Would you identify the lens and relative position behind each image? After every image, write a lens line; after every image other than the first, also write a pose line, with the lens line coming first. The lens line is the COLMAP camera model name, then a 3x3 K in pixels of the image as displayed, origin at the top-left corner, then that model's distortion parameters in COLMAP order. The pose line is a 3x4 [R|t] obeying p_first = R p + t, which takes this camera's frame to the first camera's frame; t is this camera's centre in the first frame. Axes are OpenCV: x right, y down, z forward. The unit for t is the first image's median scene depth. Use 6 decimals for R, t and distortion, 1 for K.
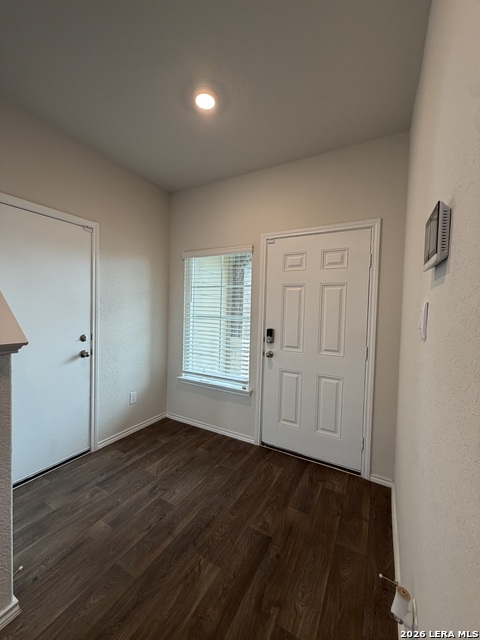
lens RADIAL K [[255.7, 0, 240.4], [0, 255.7, 318.6], [0, 0, 1]] dist [-0.001519, 0.000892]
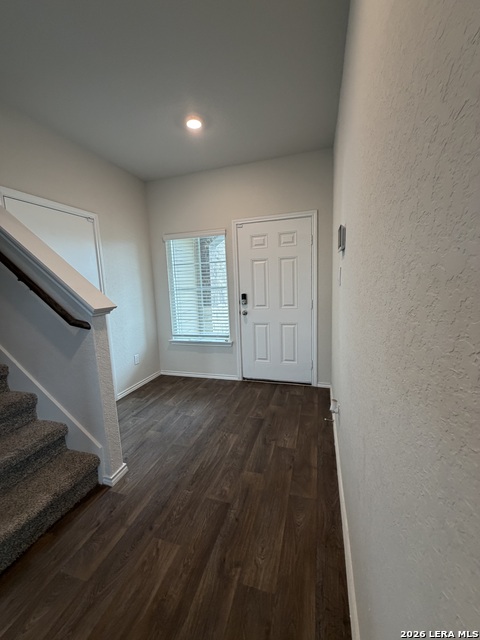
lens RADIAL K [[255.7, 0, 240.4], [0, 255.7, 318.6], [0, 0, 1]] dist [-0.001519, 0.000892]
pose [[0.976262, -0.093263, 0.195486, -0.186584], [0.072795, 0.991328, 0.109406, 0.023105], [-0.203994, -0.092578, 0.974585, -0.329477]]
